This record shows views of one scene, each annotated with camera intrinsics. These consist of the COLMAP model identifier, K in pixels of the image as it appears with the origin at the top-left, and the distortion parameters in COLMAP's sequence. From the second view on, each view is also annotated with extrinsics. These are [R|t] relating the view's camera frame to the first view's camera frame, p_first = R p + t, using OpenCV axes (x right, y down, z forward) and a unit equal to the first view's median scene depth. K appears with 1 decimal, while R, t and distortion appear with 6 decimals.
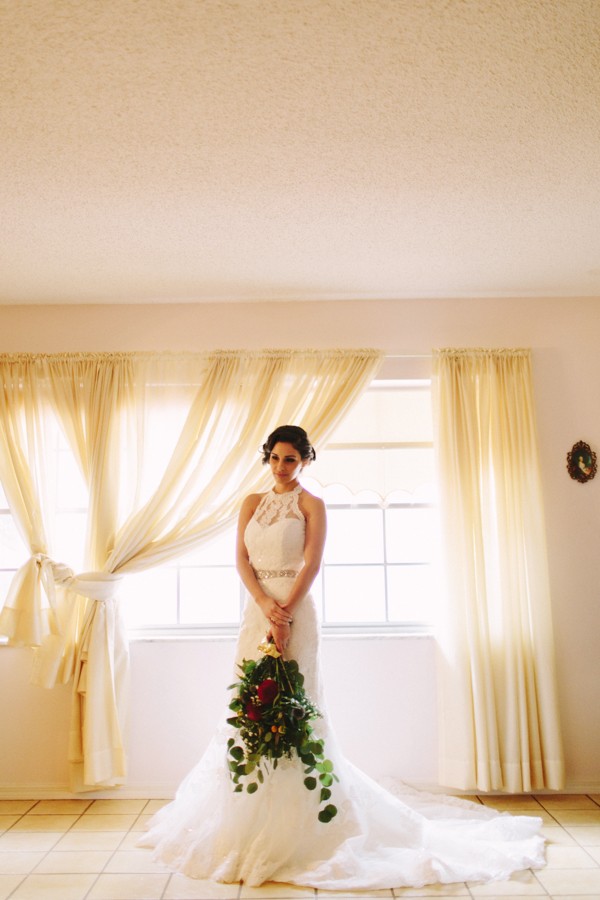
lens RADIAL K [[840.8, 0, 290.6], [0, 840.8, 446.0], [0, 0, 1]] dist [0.008881, 0.000000]
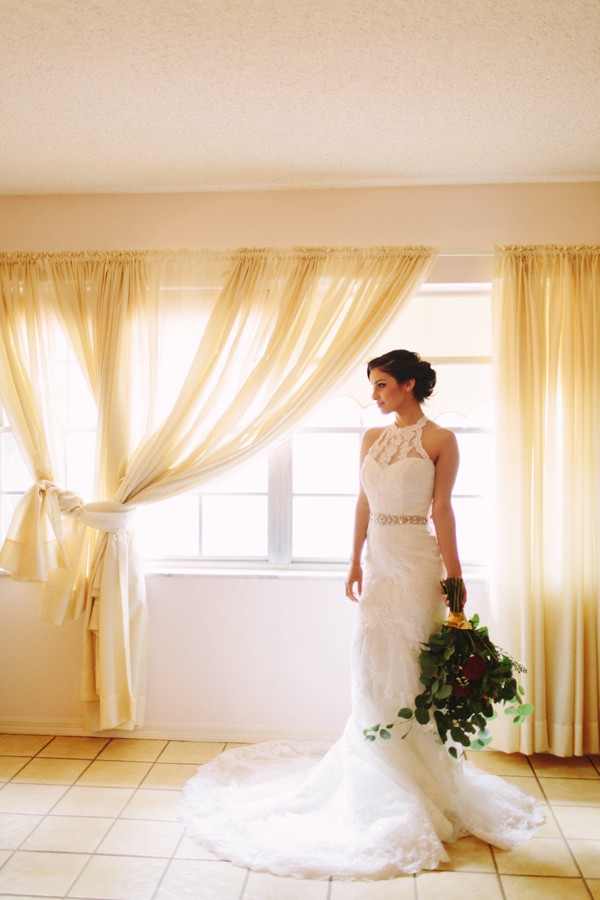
lens RADIAL K [[840.8, 0, 289.2], [0, 840.8, 452.0], [0, 0, 1]] dist [0.008881, 0.000000]
pose [[0.997159, 0.014985, -0.073815, 0.028966], [-0.004256, 0.989654, 0.143409, -0.032025], [0.075200, -0.142688, 0.986907, 0.126900]]
